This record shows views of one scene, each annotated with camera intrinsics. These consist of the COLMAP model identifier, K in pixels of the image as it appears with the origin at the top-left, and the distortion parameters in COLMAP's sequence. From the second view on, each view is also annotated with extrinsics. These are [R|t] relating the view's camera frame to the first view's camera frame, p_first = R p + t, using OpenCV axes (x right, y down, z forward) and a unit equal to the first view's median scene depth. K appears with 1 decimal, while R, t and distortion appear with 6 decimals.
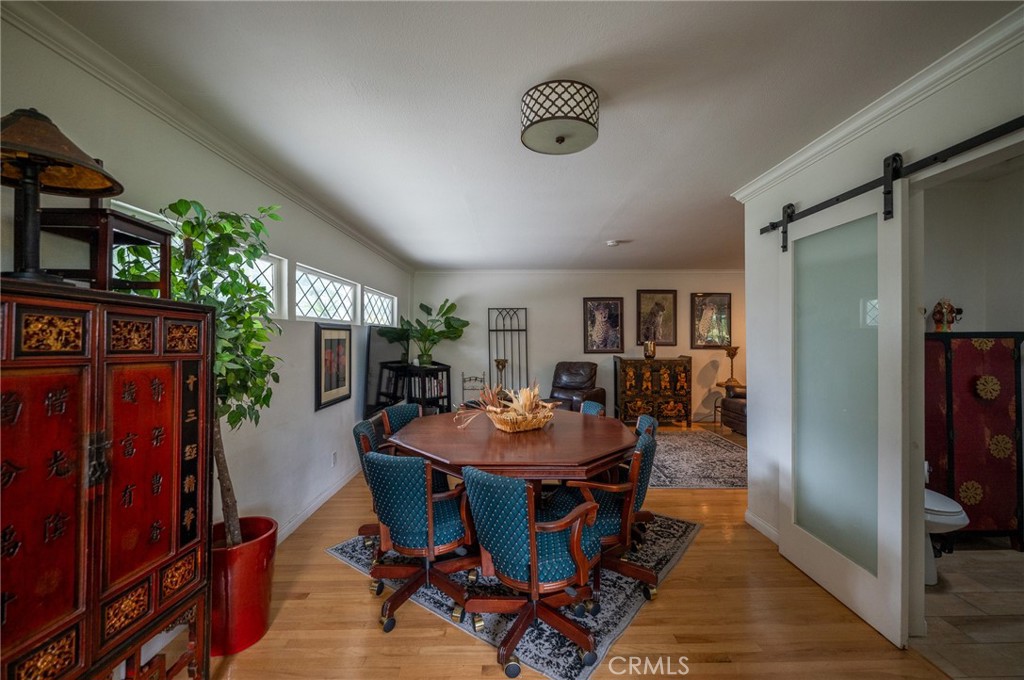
lens RADIAL K [[419.3, 0, 511.4], [0, 419.3, 336.9], [0, 0, 1]] dist [-0.000326, -0.000001]
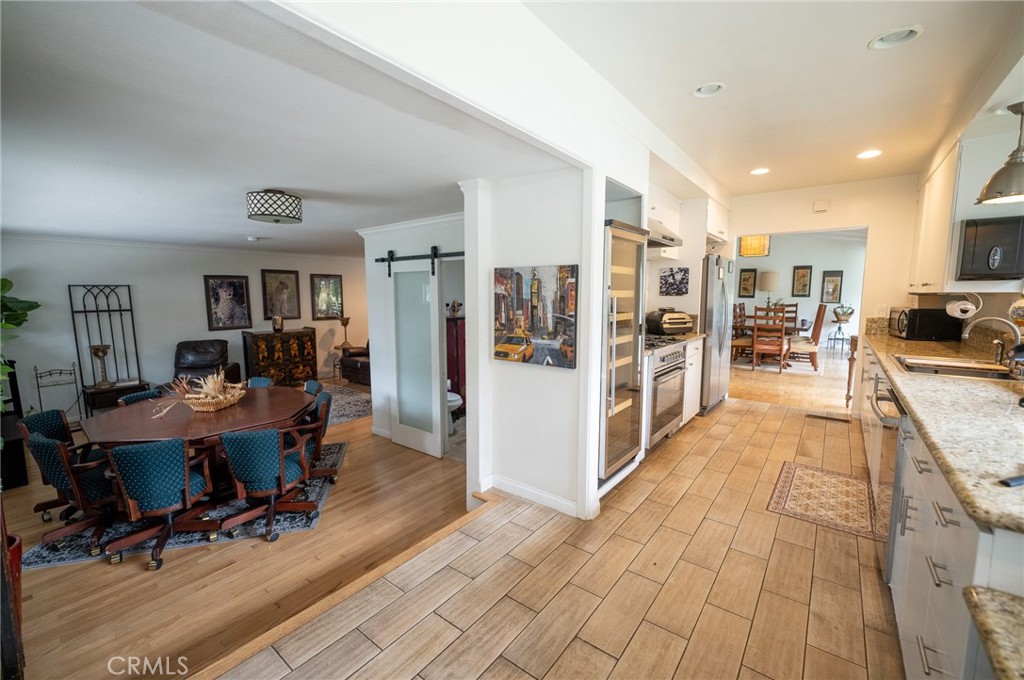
lens RADIAL K [[418.5, 0, 513.6], [0, 418.5, 336.6], [0, 0, 1]] dist [-0.004637, -0.000223]
pose [[0.612154, -0.084541, 0.786206, -0.281551], [0.000334, 0.994296, 0.106657, -0.089811], [-0.790739, -0.065028, 0.608690, -0.326404]]
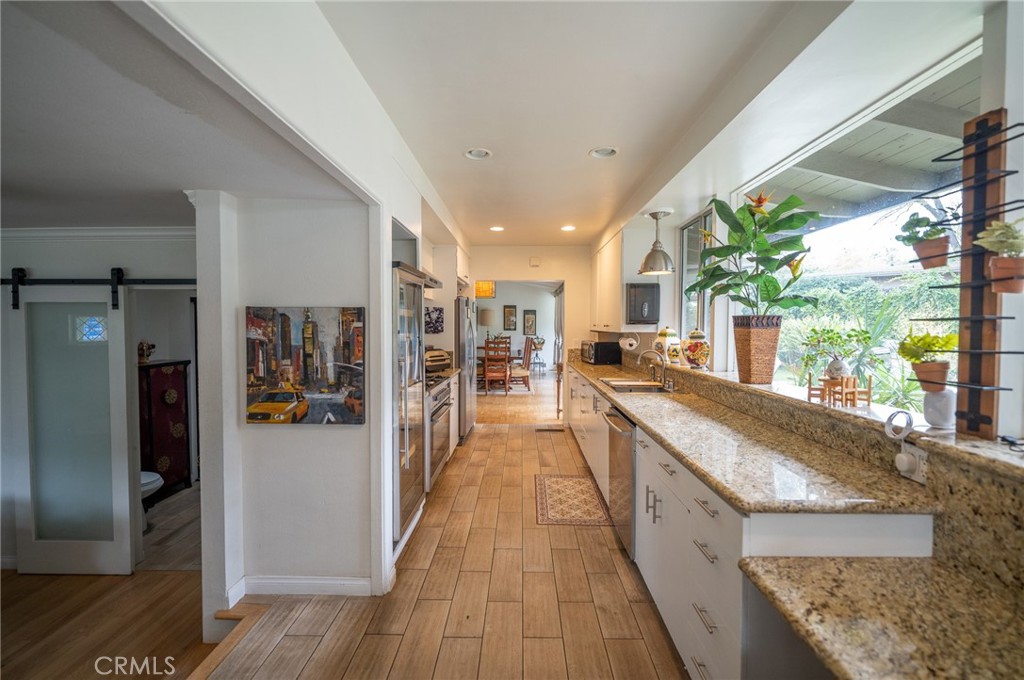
lens RADIAL K [[411.7, 0, 513.4], [0, 411.7, 336.9], [0, 0, 1]] dist [-0.001654, 0.000036]
pose [[0.019955, -0.031909, 0.999292, -0.273965], [-0.004082, 0.999480, 0.031996, -0.107464], [-0.999793, -0.004718, 0.019814, -0.231815]]
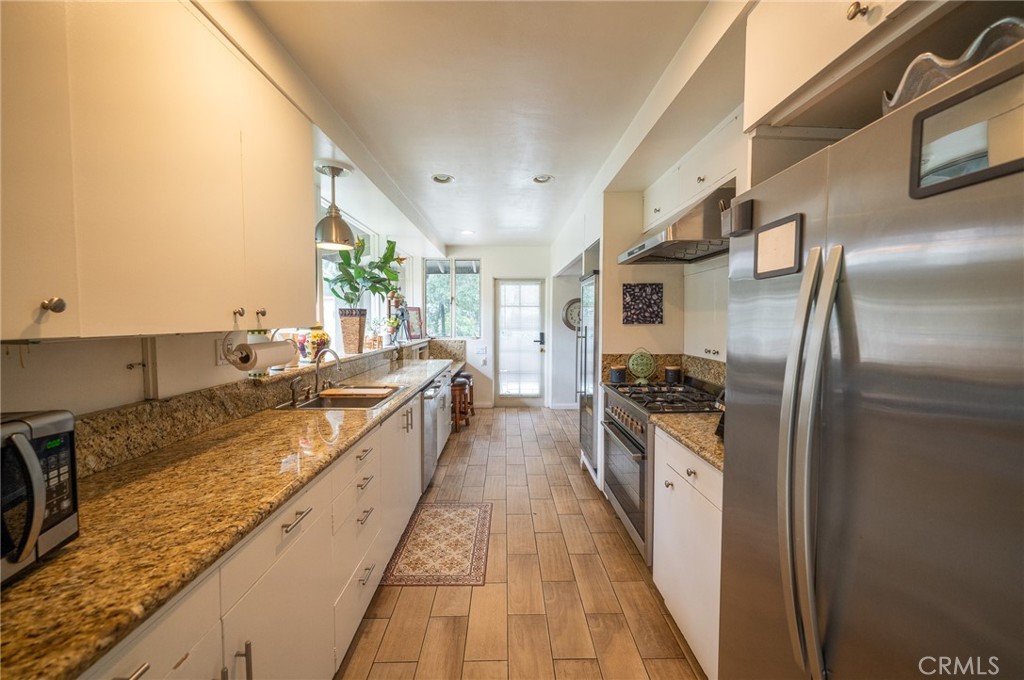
lens RADIAL K [[411.7, 0, 513.4], [0, 411.7, 336.9], [0, 0, 1]] dist [-0.001654, 0.000036]
pose [[0.022896, 0.038682, -0.998989, 1.182752], [0.002301, 0.999246, 0.038744, -0.094937], [0.999735, -0.003186, 0.022790, -0.238056]]
